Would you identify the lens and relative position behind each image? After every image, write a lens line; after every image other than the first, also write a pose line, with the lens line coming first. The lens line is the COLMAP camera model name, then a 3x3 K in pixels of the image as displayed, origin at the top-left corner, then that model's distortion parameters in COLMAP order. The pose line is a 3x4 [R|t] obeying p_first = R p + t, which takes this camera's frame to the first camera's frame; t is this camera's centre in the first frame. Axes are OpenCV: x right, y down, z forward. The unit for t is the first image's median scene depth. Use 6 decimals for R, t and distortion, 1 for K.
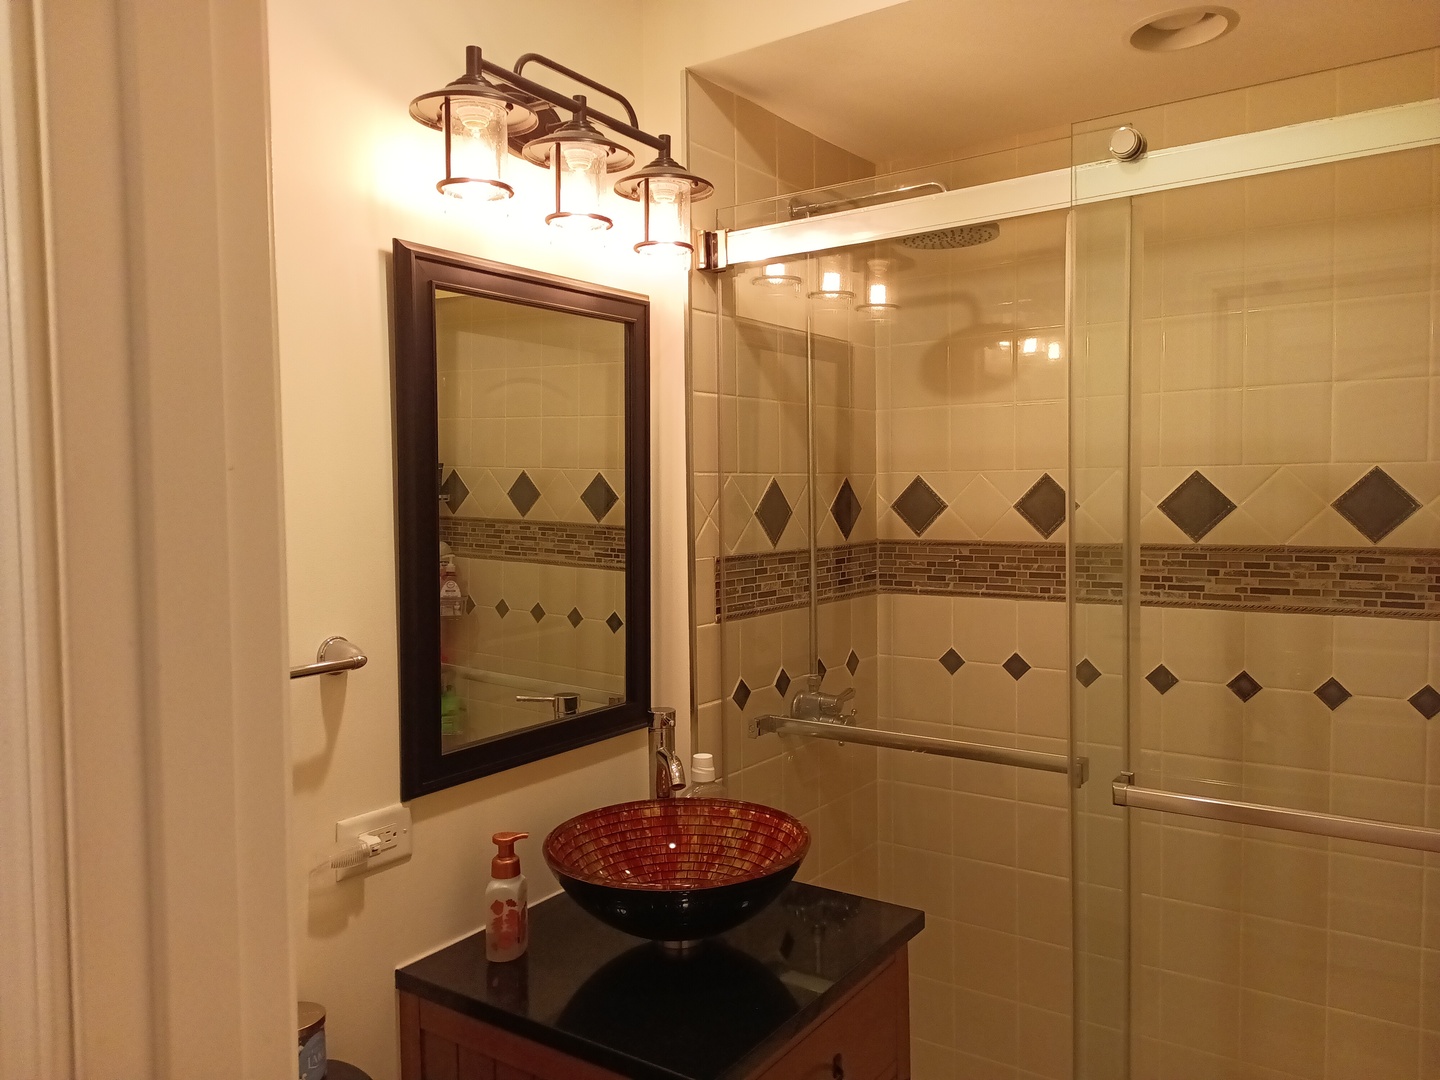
lens RADIAL K [[1065.0, 0, 724.2], [0, 1065.0, 537.1], [0, 0, 1]] dist [0.061484, -0.079105]
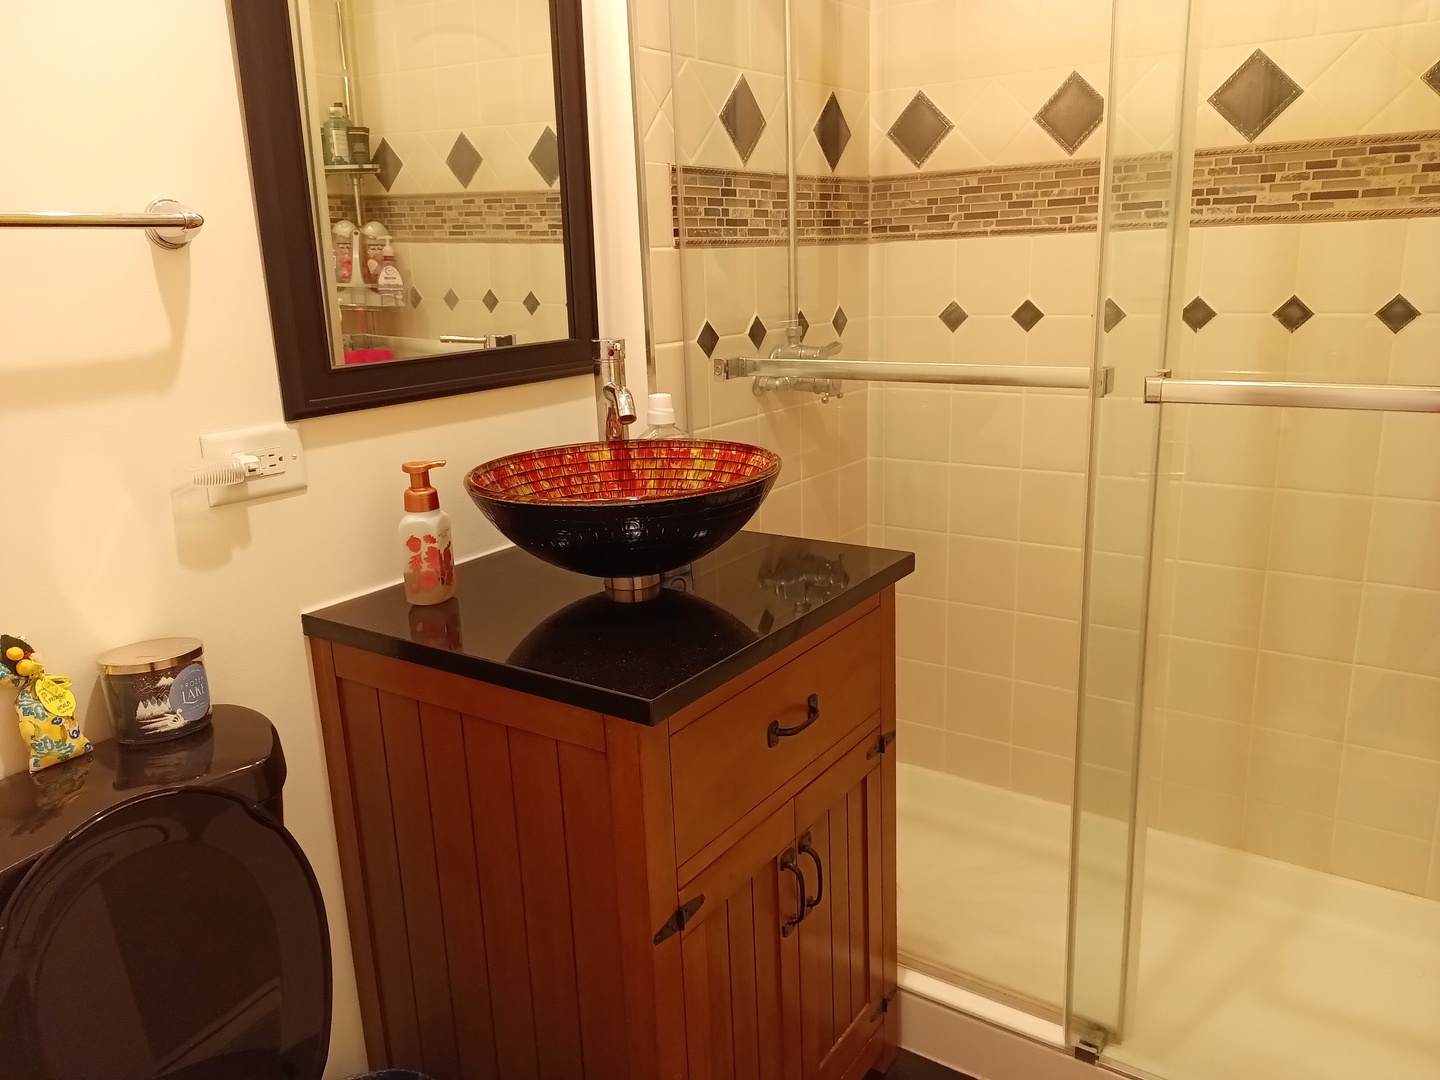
lens RADIAL K [[1084.8, 0, 720.0], [0, 1084.8, 540.0], [0, 0, 1]] dist [0.056048, -0.090284]
pose [[0.999732, -0.022964, -0.003016, 0.024645], [0.023061, 0.974839, 0.221714, 0.109804], [-0.002151, -0.221724, 0.975107, 0.109353]]
